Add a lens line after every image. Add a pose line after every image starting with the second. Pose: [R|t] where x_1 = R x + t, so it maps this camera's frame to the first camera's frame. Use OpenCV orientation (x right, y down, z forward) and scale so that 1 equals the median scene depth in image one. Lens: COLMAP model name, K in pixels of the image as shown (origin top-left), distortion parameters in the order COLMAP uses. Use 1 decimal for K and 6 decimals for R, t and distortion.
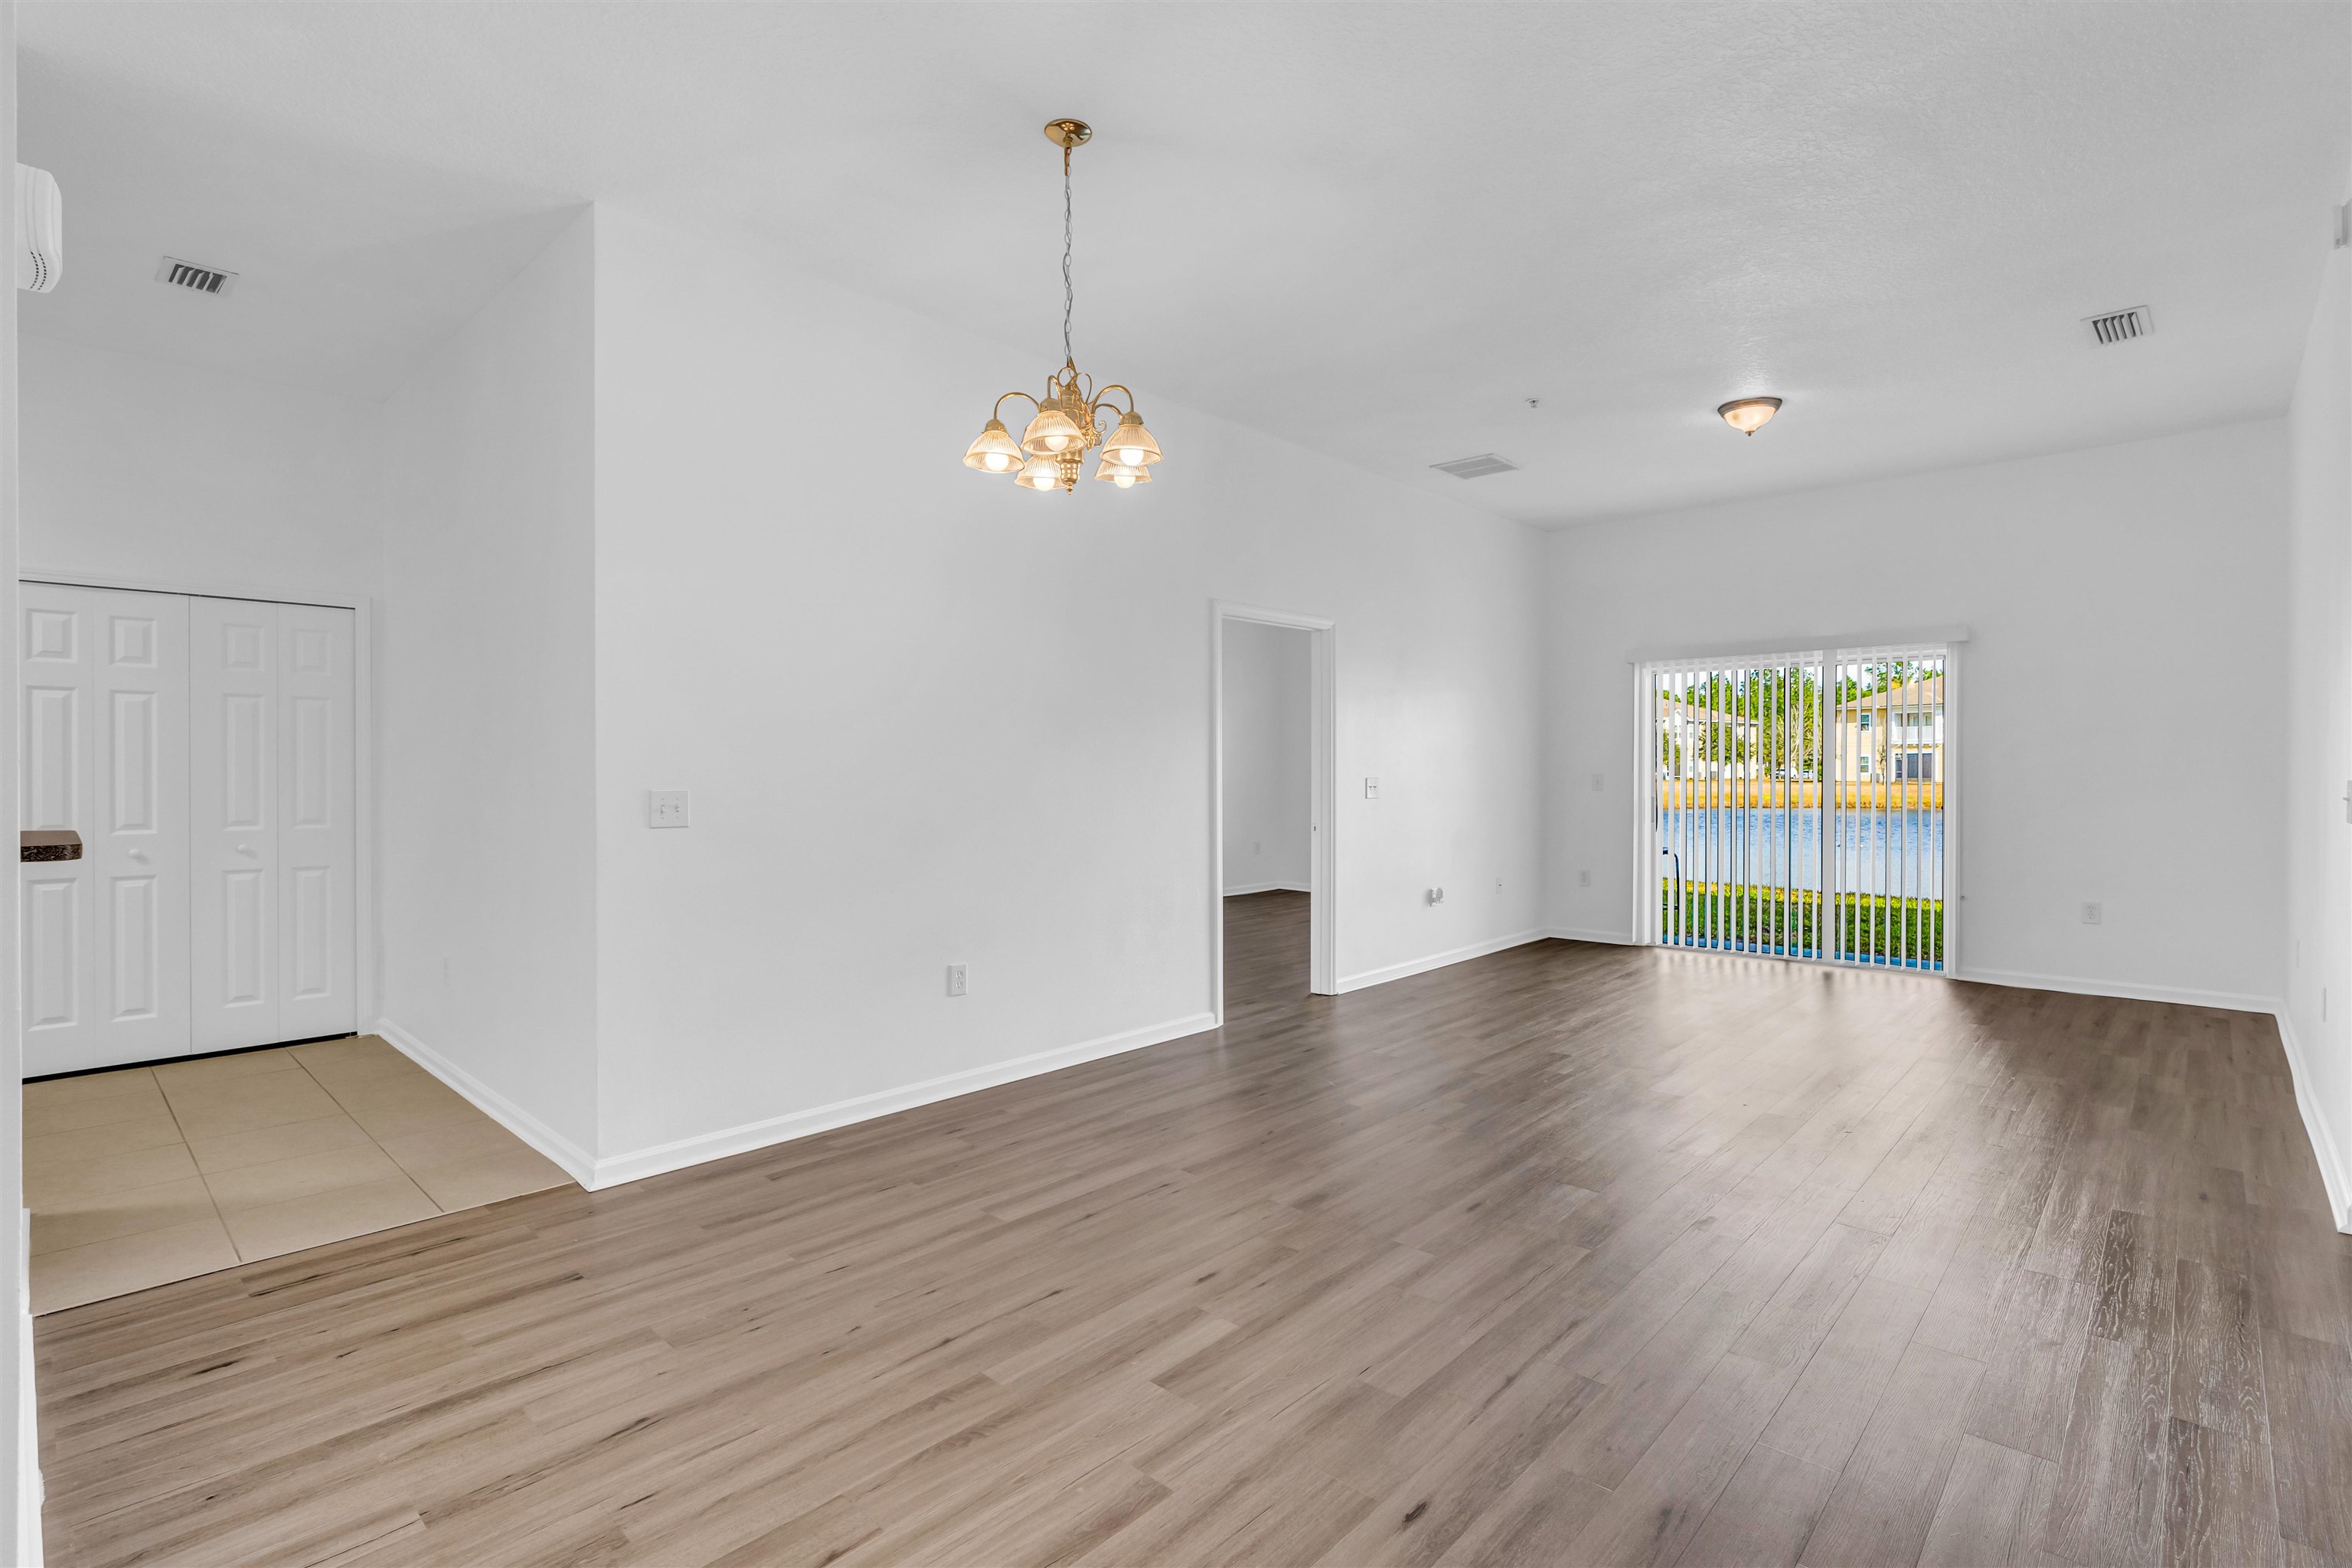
lens RADIAL K [[1095.2, 0, 1187.5], [0, 1095.2, 771.8], [0, 0, 1]] dist [-0.004131, -0.000444]
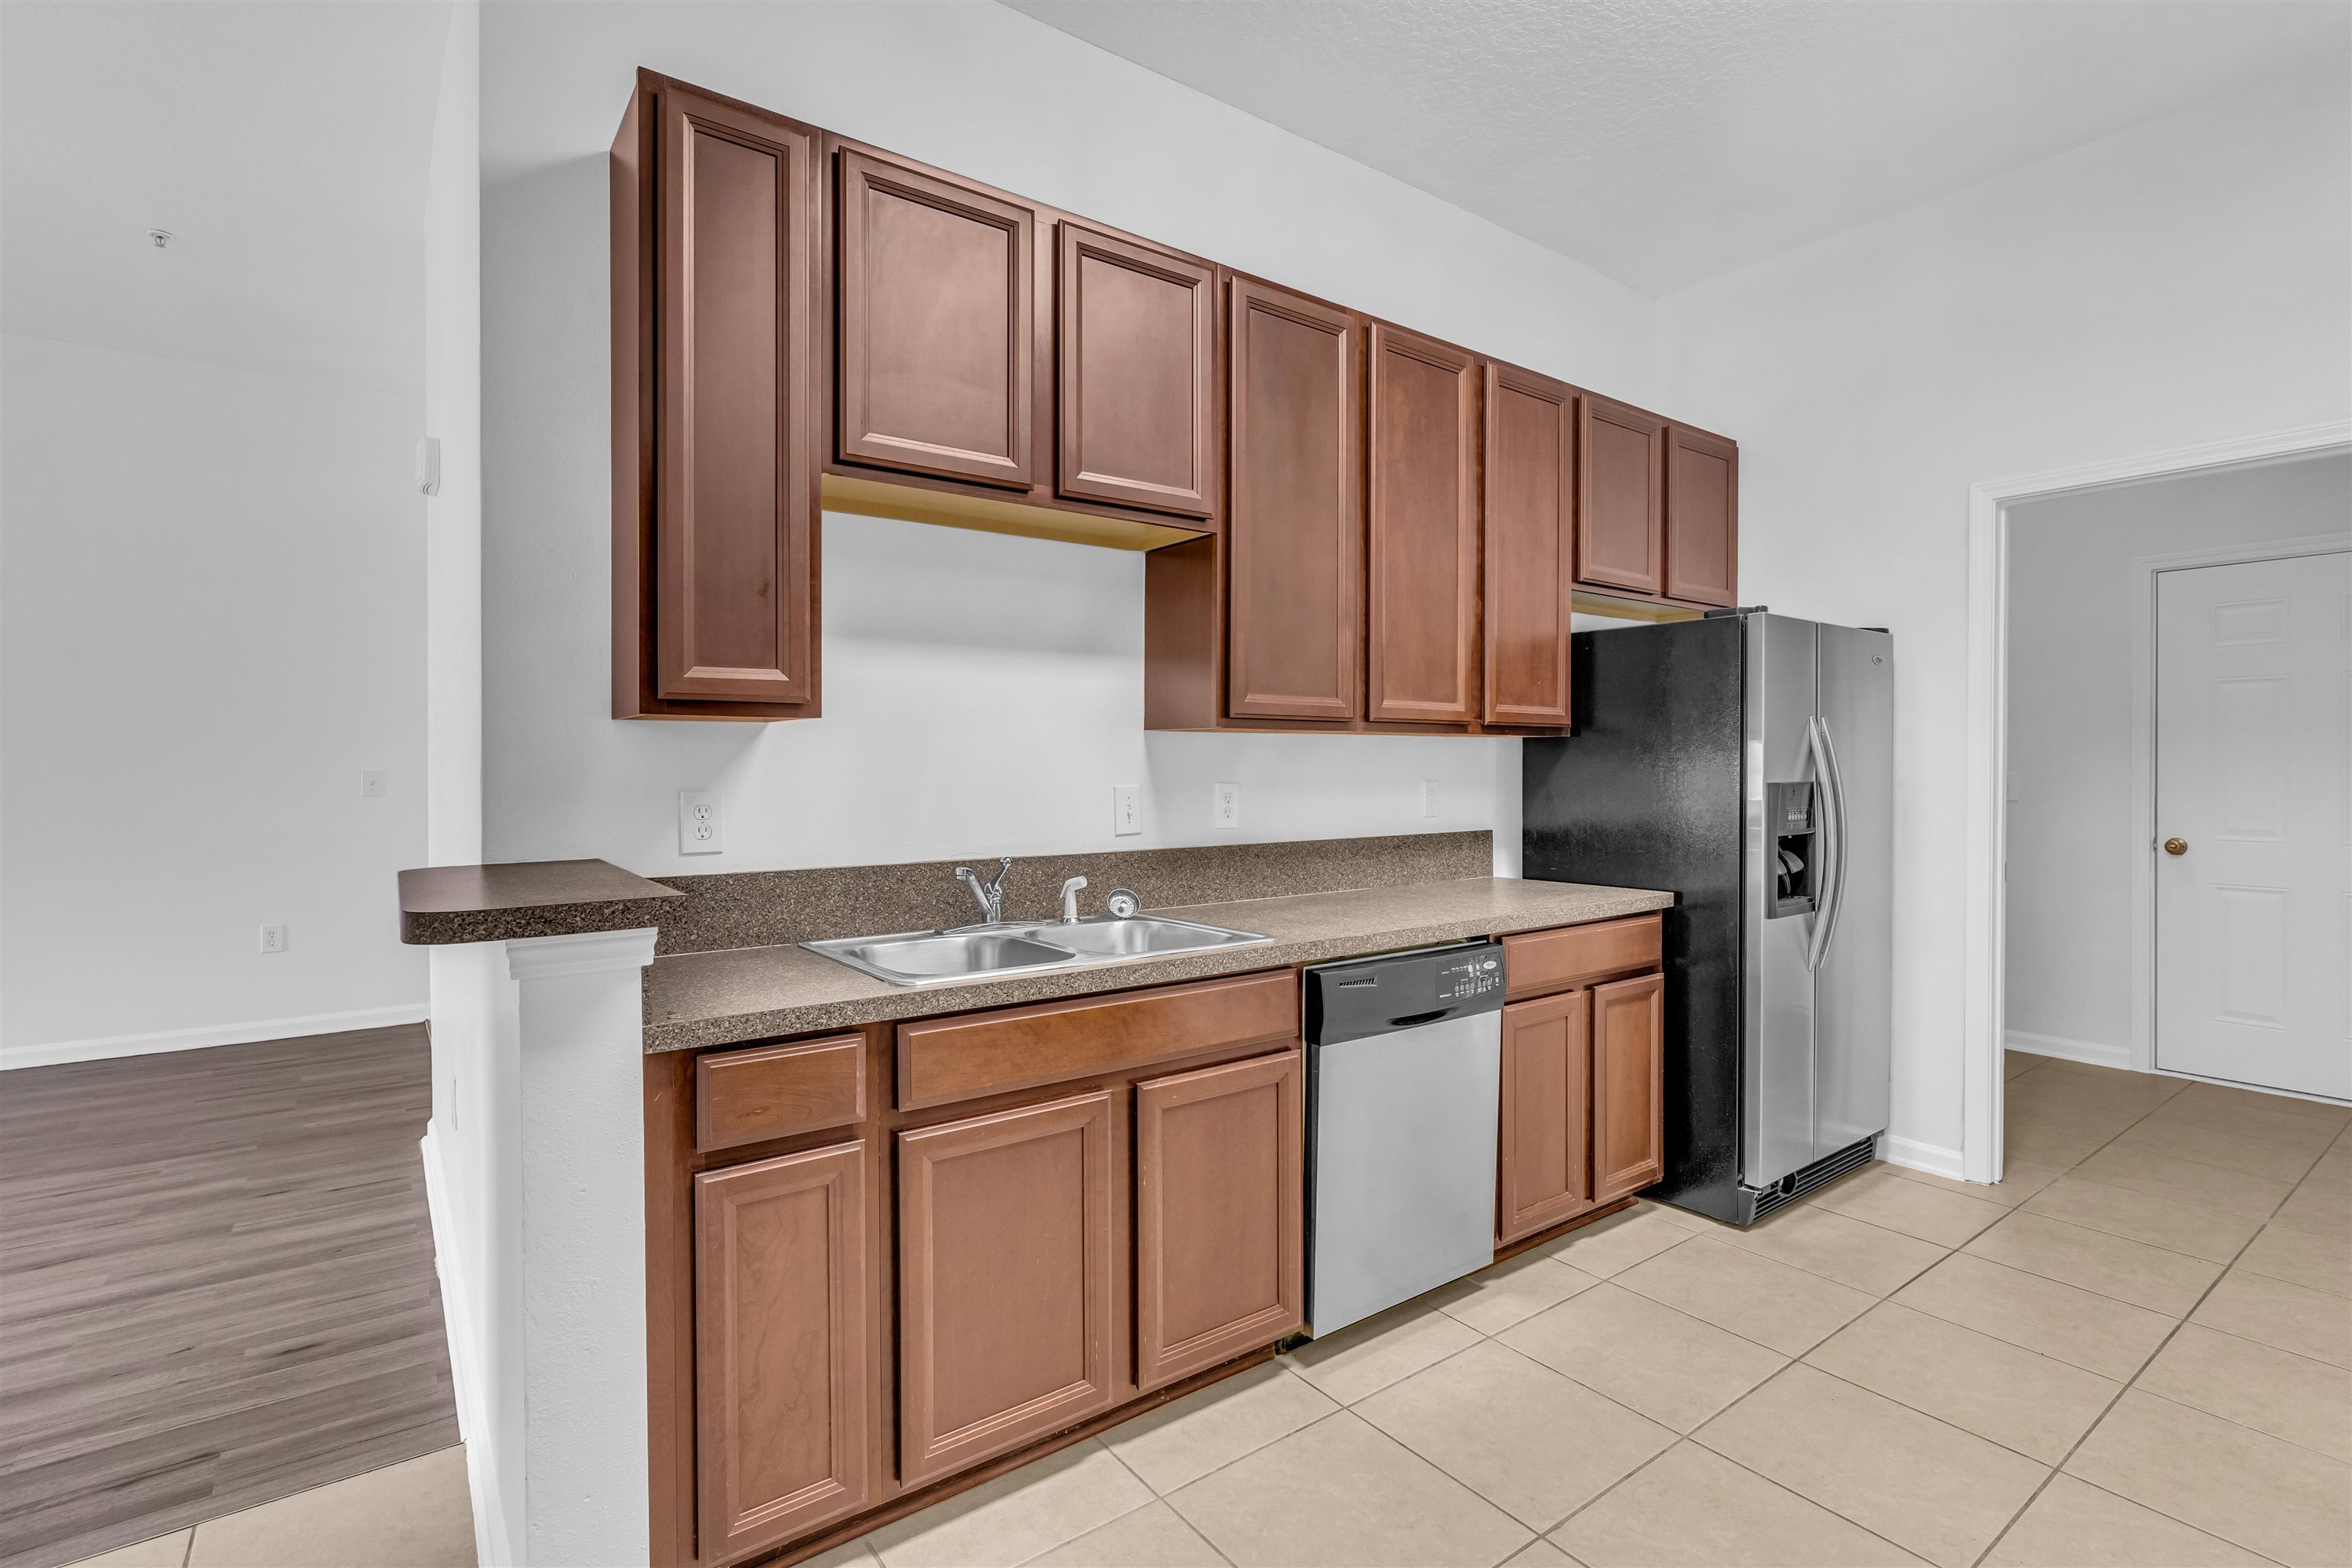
lens RADIAL K [[1095.2, 0, 1187.5], [0, 1095.2, 771.8], [0, 0, 1]] dist [-0.004131, -0.000444]
pose [[-0.983689, -0.001902, 0.179867, -1.536415], [0.000188, 0.999933, 0.011603, -0.006760], [-0.179877, 0.011448, -0.983623, 1.498220]]
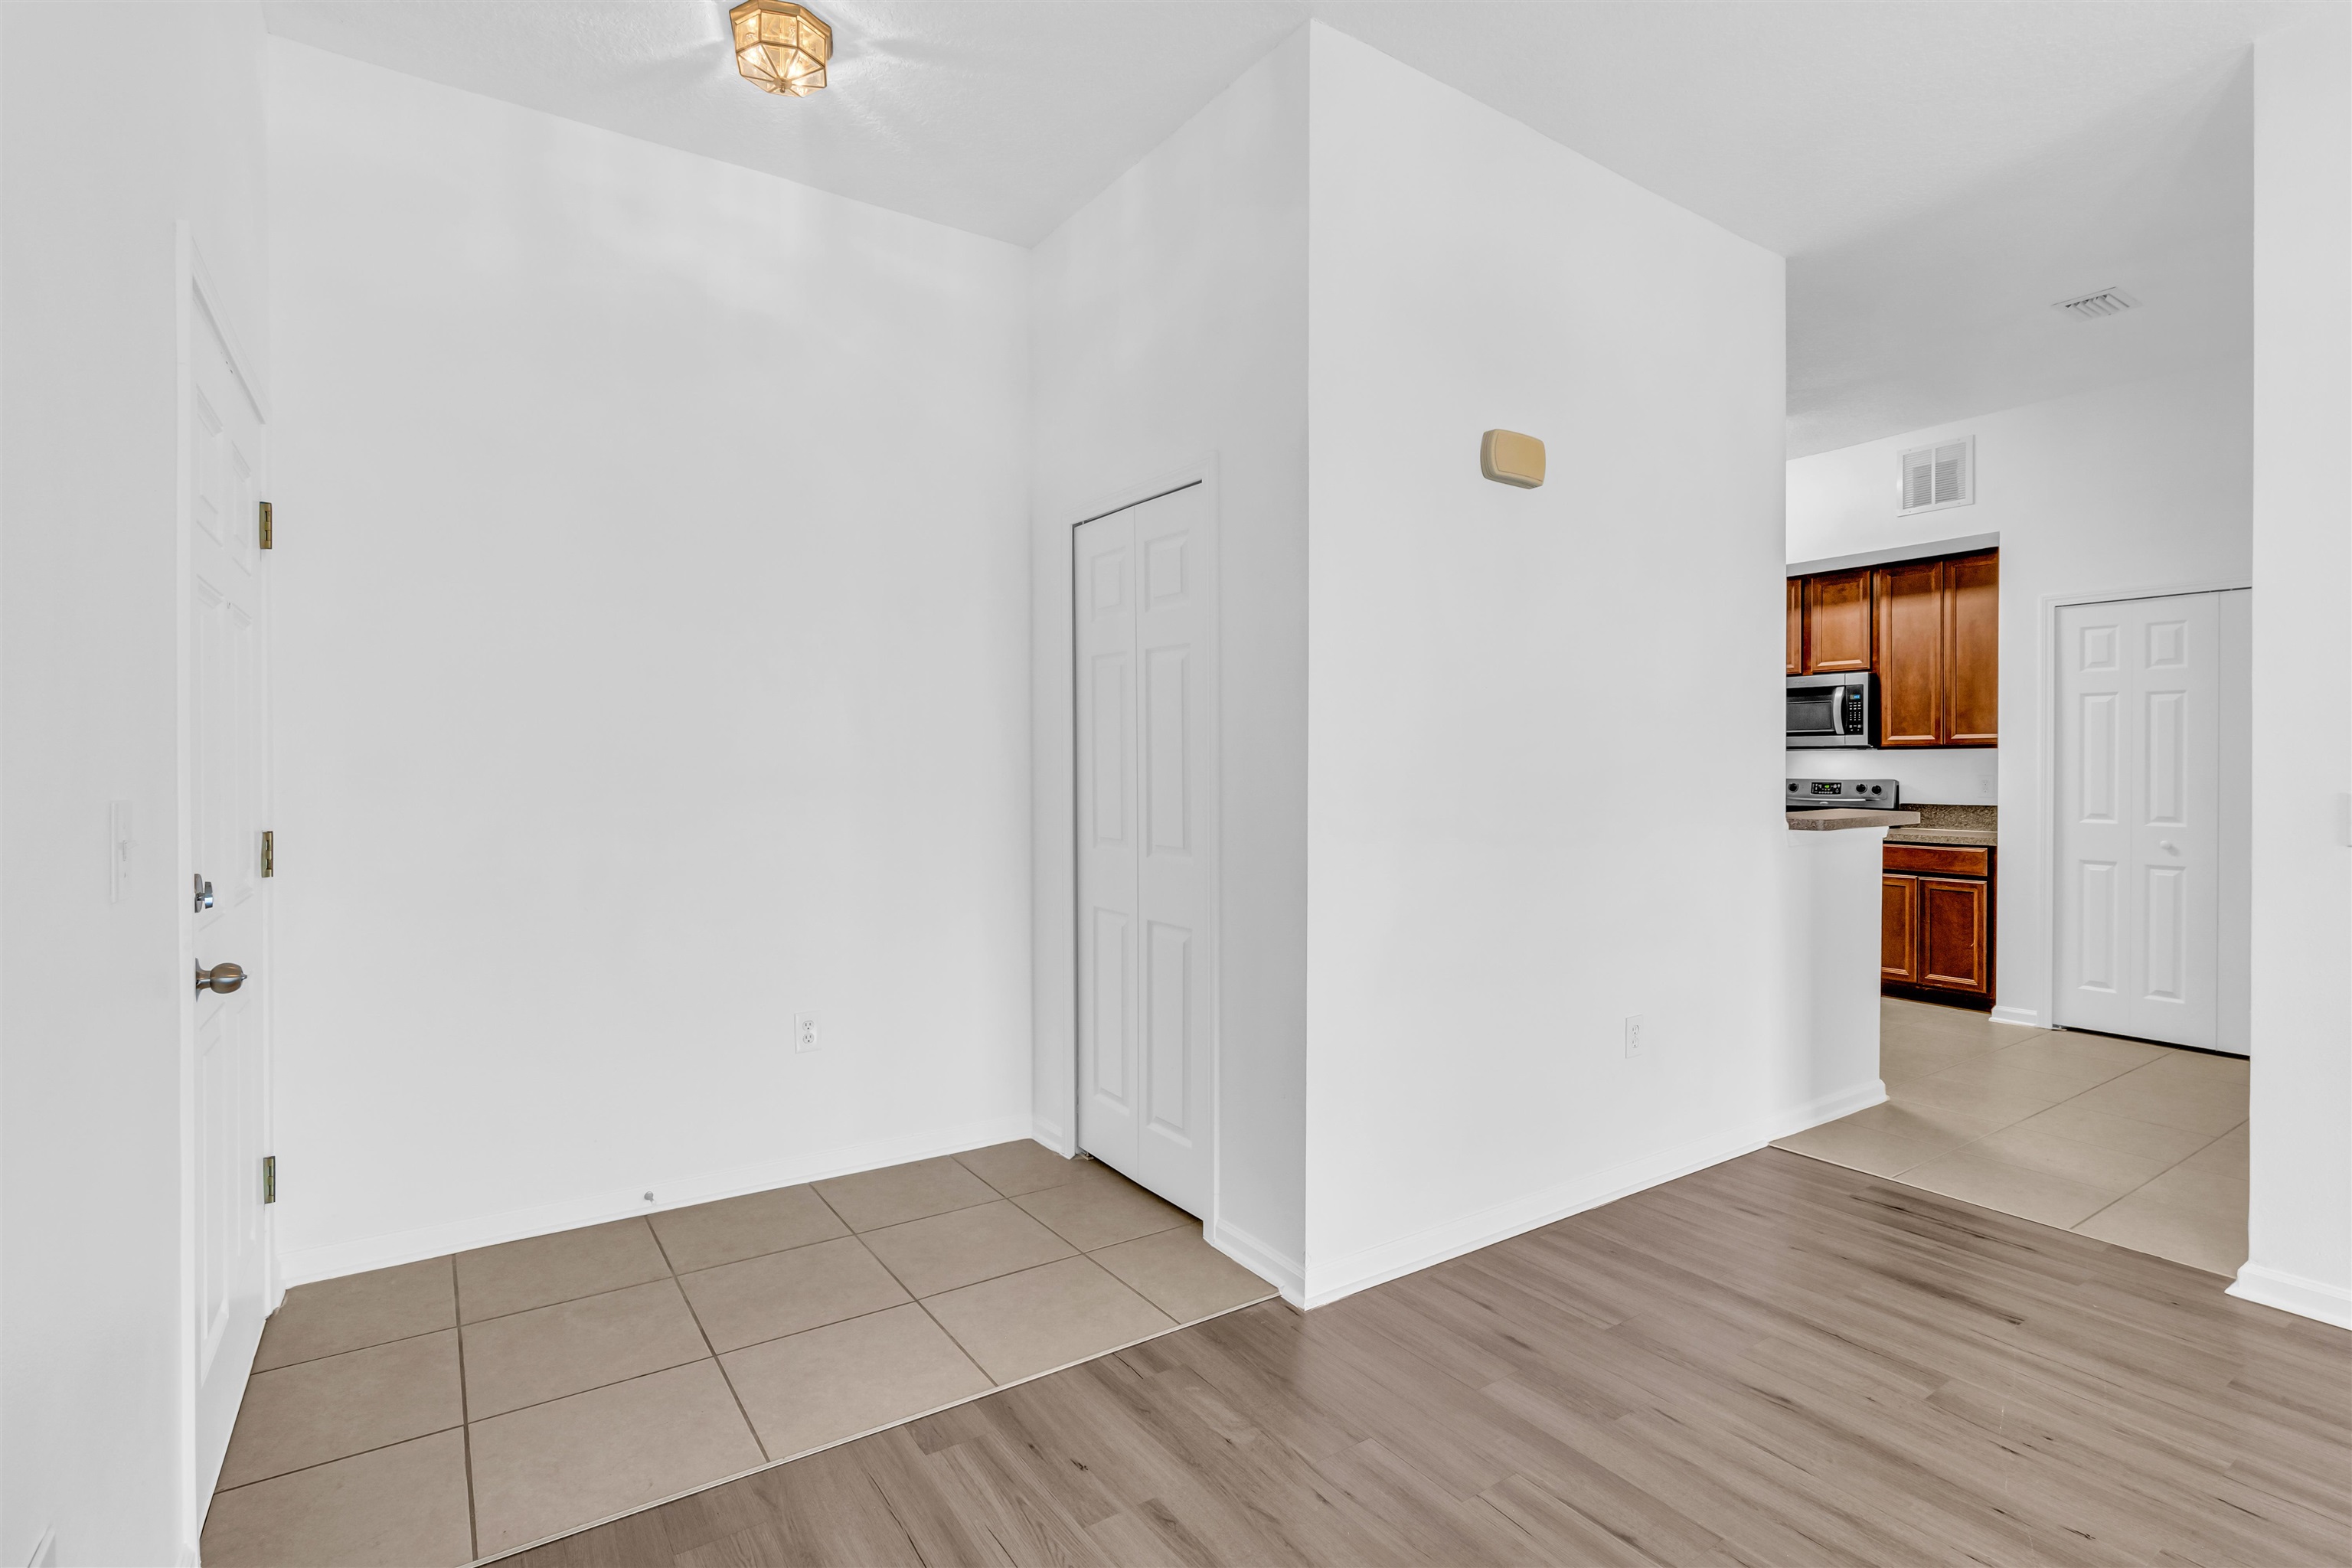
lens RADIAL K [[1104.8, 0, 1183.2], [0, 1104.8, 774.6], [0, 0, 1]] dist [-0.006706, 0.000402]
pose [[-0.221851, 0.007070, -0.975055, 0.459034], [-0.004966, 0.999953, 0.008381, 0.004669], [0.975068, 0.006702, -0.221805, 0.502446]]
